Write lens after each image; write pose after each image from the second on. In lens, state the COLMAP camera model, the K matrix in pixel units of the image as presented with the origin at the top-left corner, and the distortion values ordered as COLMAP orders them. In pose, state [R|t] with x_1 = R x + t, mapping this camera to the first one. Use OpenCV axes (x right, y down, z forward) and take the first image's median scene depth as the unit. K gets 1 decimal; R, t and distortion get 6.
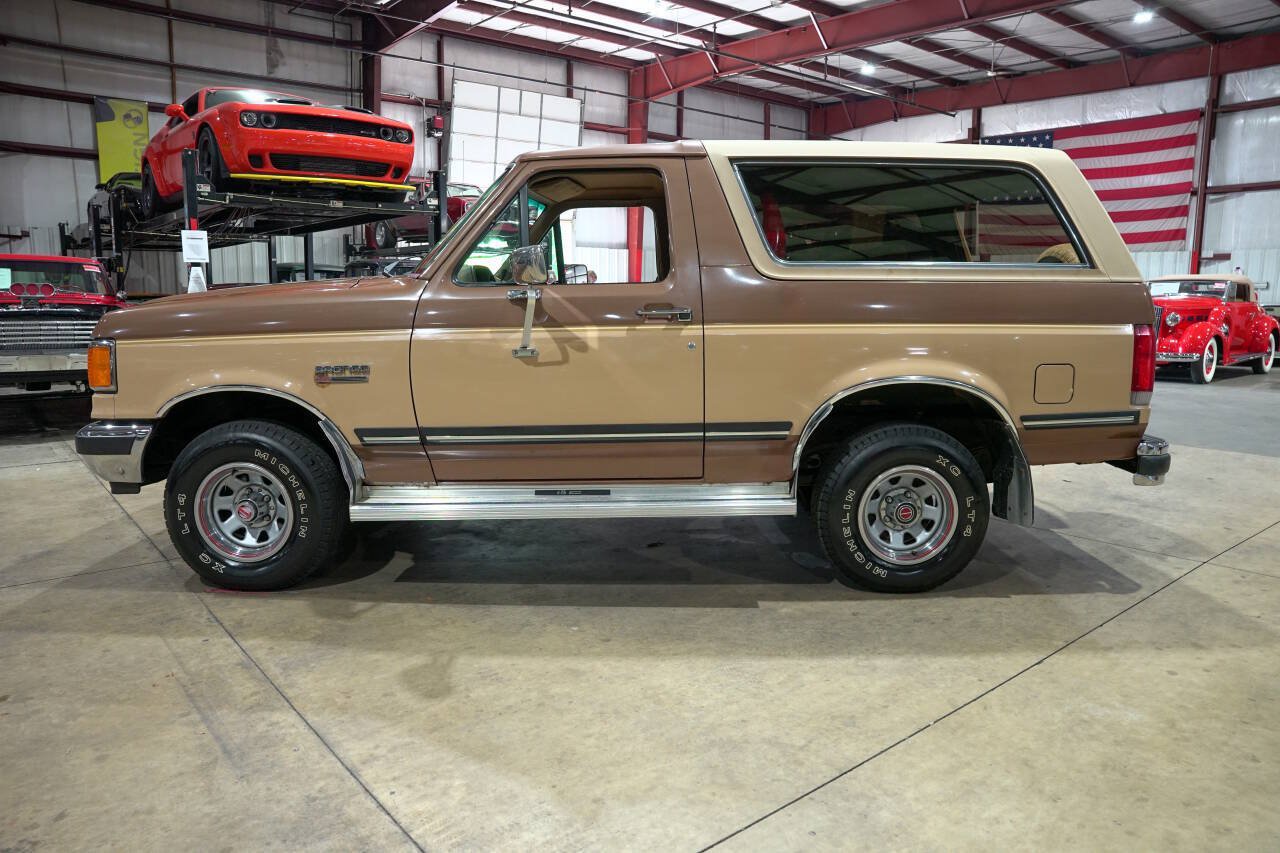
lens RADIAL K [[877.1, 0, 642.4], [0, 877.1, 424.8], [0, 0, 1]] dist [-0.144235, 0.114294]
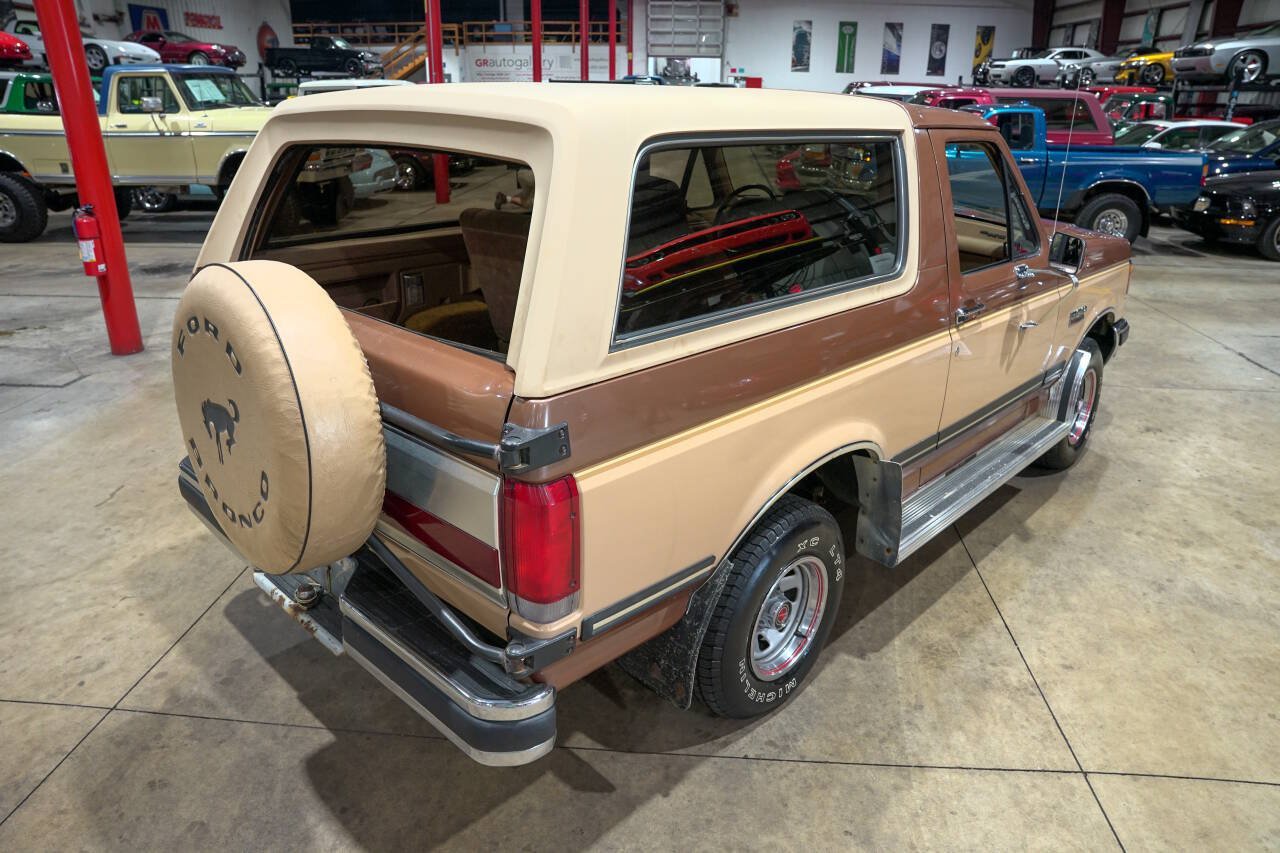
lens RADIAL K [[878.4, 0, 642.5], [0, 878.4, 424.8], [0, 0, 1]] dist [-0.144182, 0.115352]
pose [[-0.696326, 0.251004, -0.672404, 0.448722], [-0.122757, 0.881398, 0.456144, -0.239120], [0.707150, 0.400168, -0.582928, 0.940449]]
